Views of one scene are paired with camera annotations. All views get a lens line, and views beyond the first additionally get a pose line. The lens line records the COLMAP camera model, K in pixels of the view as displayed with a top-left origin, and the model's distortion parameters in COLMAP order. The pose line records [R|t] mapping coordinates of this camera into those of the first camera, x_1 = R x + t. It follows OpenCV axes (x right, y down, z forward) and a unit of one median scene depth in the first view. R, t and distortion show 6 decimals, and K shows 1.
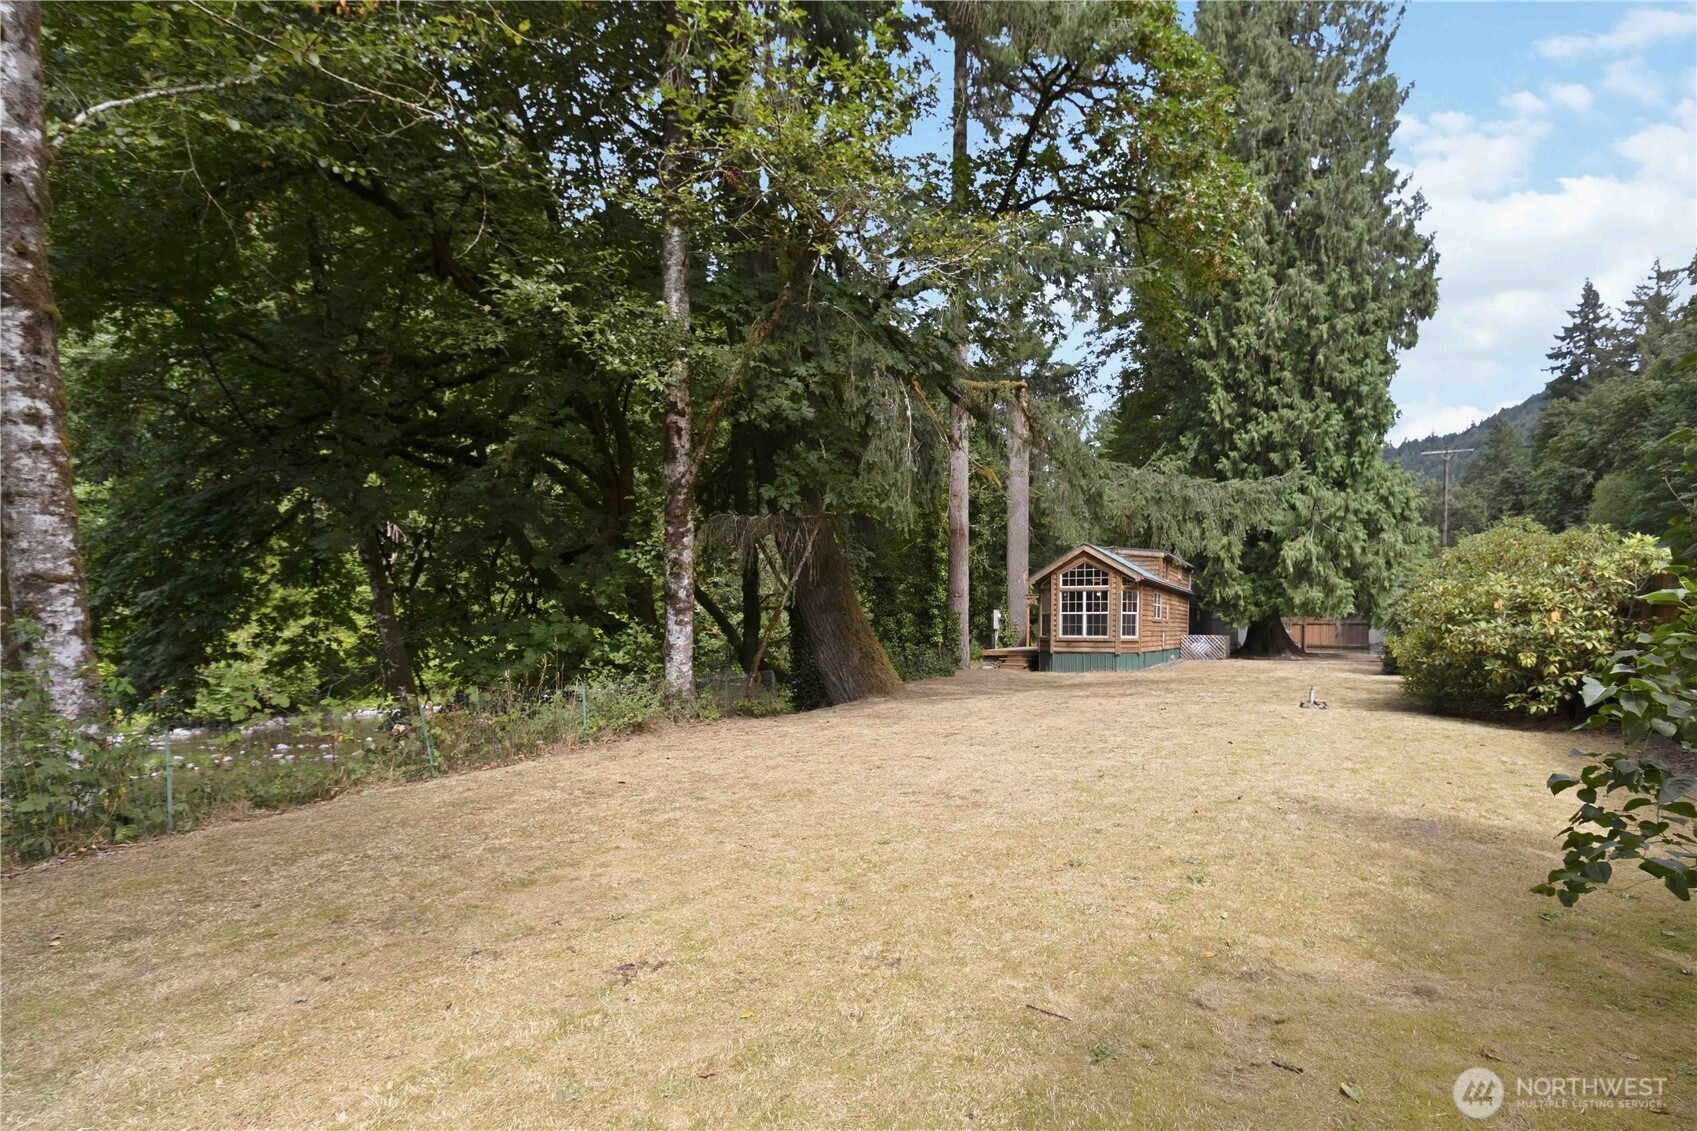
lens RADIAL K [[819.7, 0, 851.1], [0, 819.7, 626.0], [0, 0, 1]] dist [-0.005690, -0.000480]
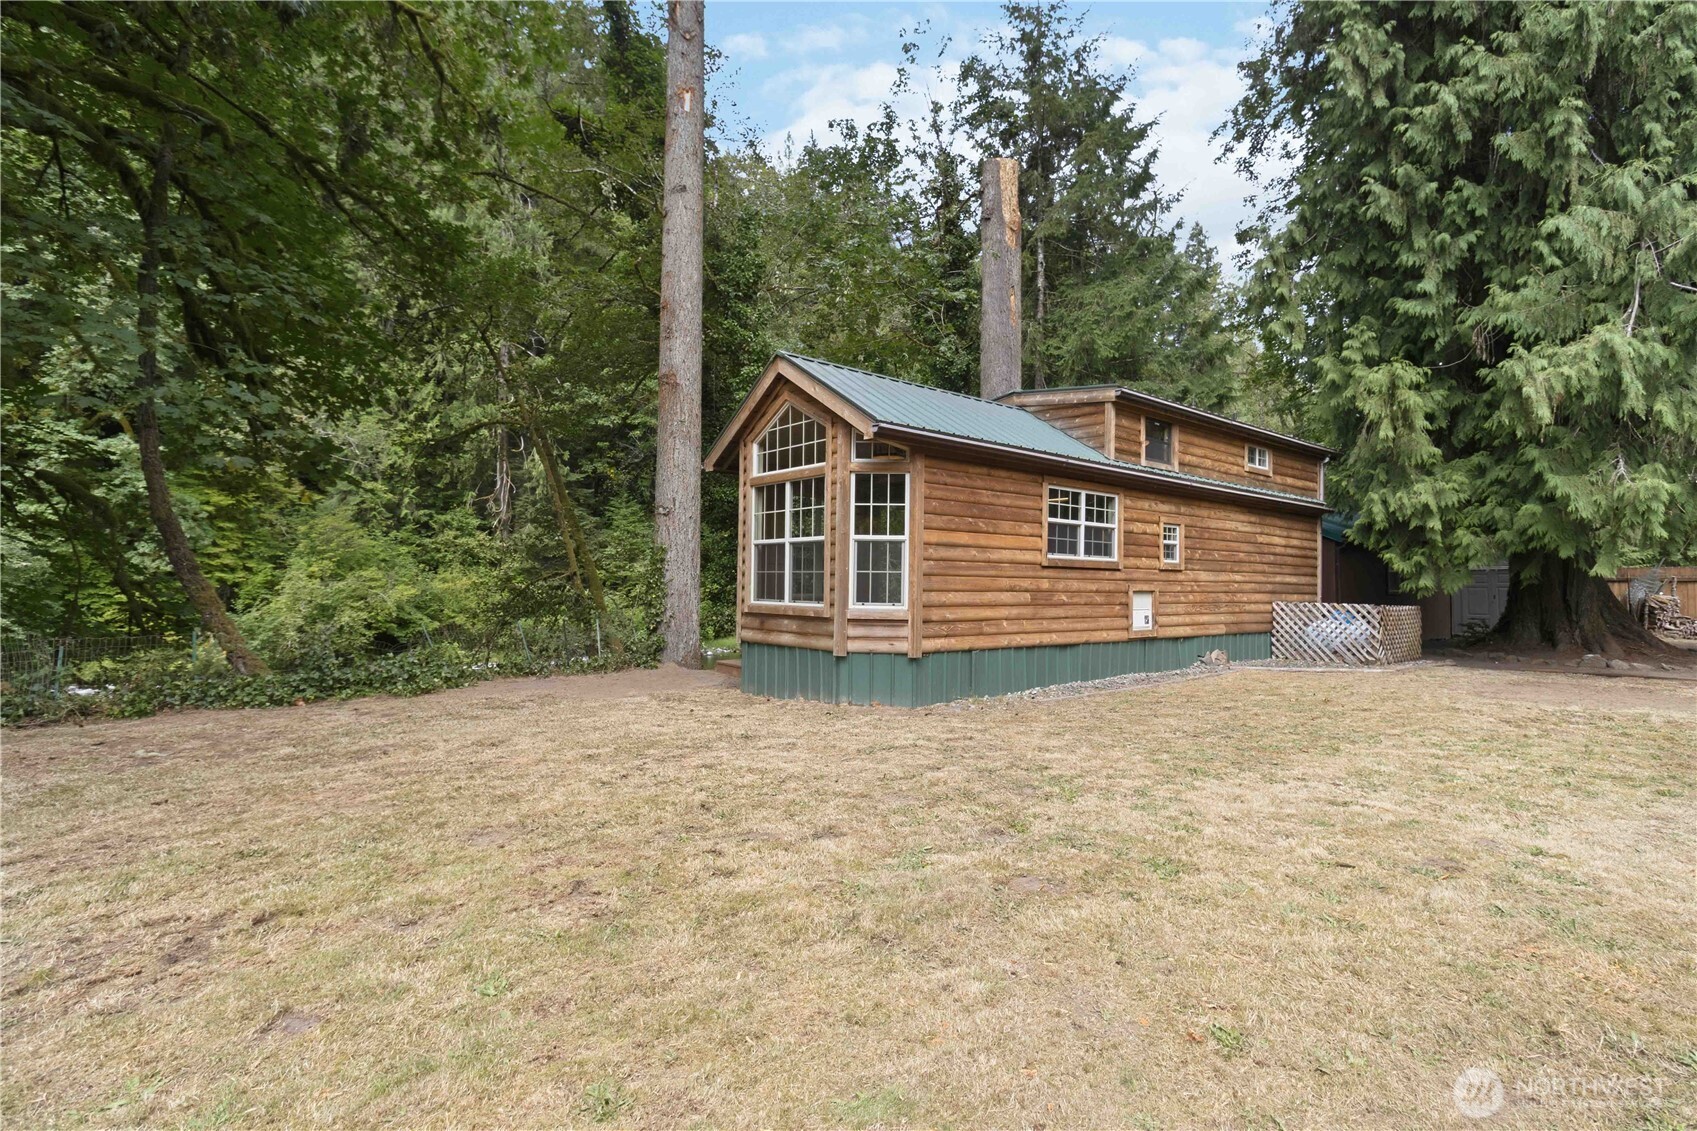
lens RADIAL K [[793.1, 0, 852.0], [0, 793.1, 534.7], [0, 0, 1]] dist [0.000358, 0.001052]
pose [[0.931416, -0.014371, -0.363674, 0.444099], [-0.007275, 0.998285, -0.058079, 0.002446], [0.363885, 0.056741, 0.929714, 0.675235]]
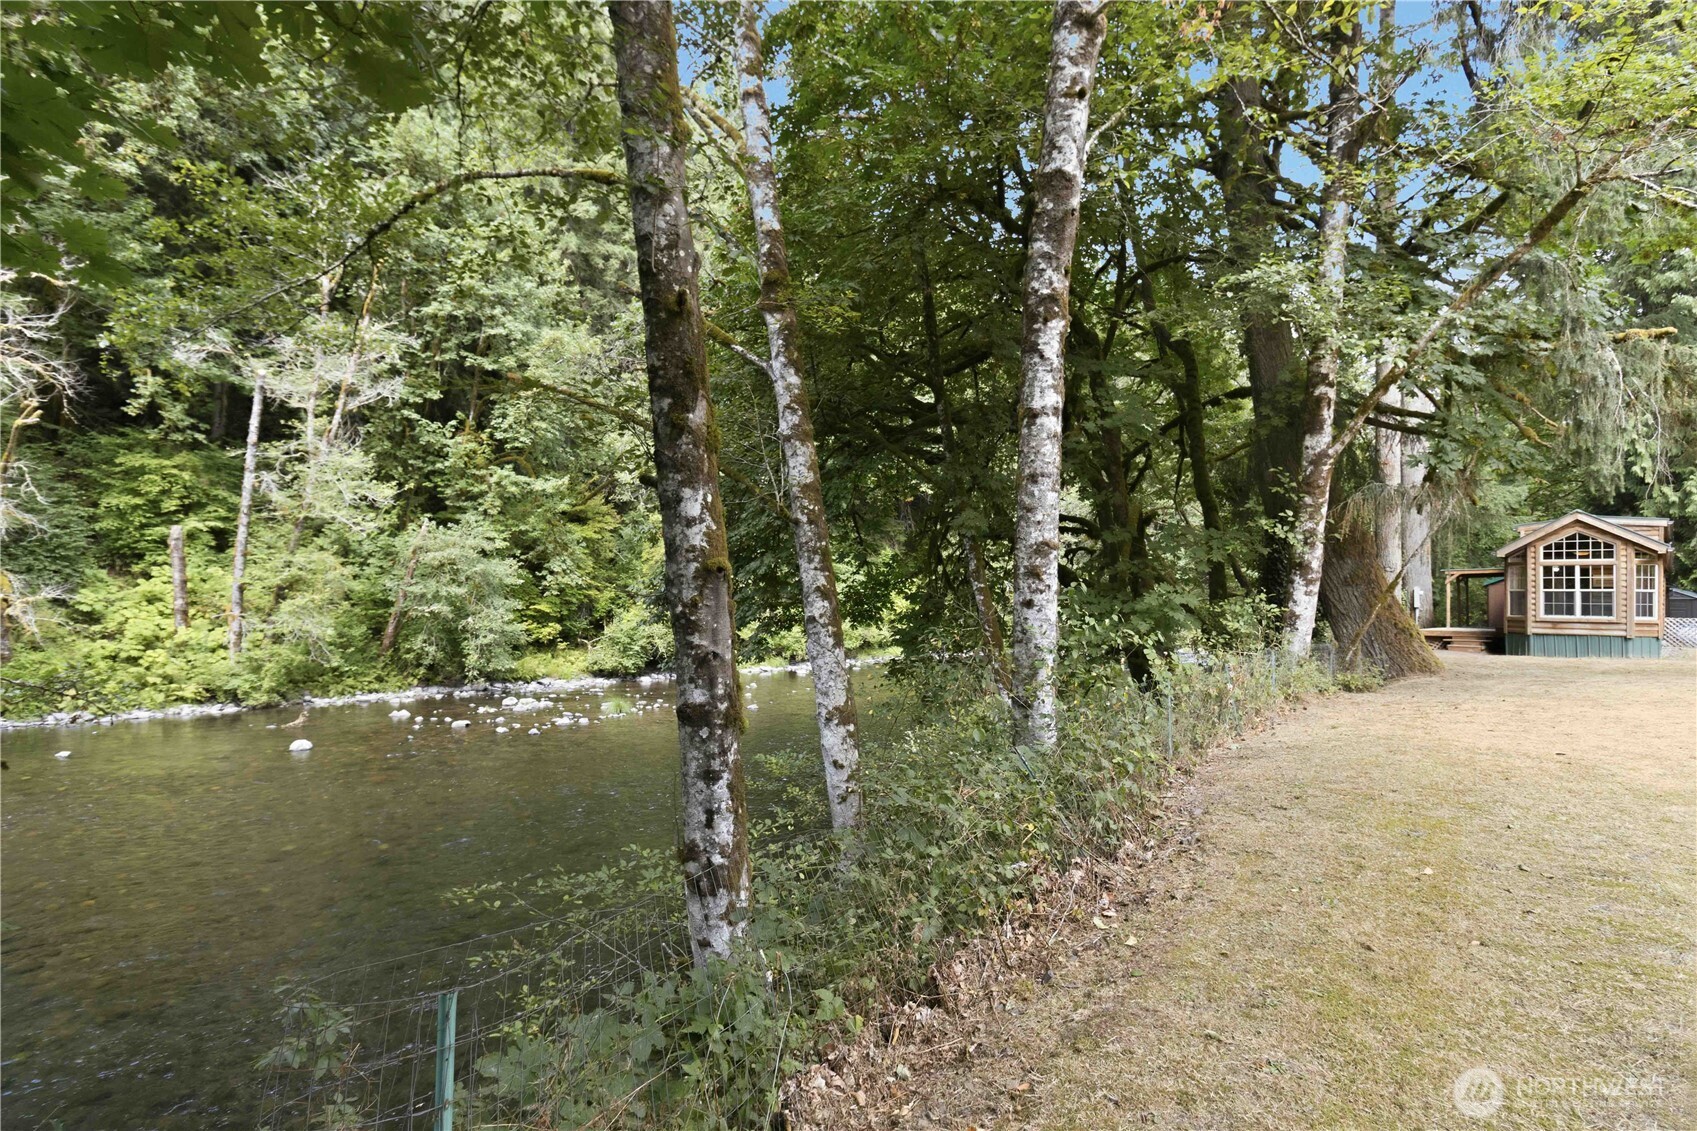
lens RADIAL K [[793.1, 0, 852.0], [0, 793.1, 579.0], [0, 0, 1]] dist [0.000358, 0.001052]
pose [[0.955574, 0.005388, -0.294701, -0.207062], [-0.013791, 0.999555, -0.026444, 0.005447], [0.294428, 0.029333, 0.955224, -0.040674]]
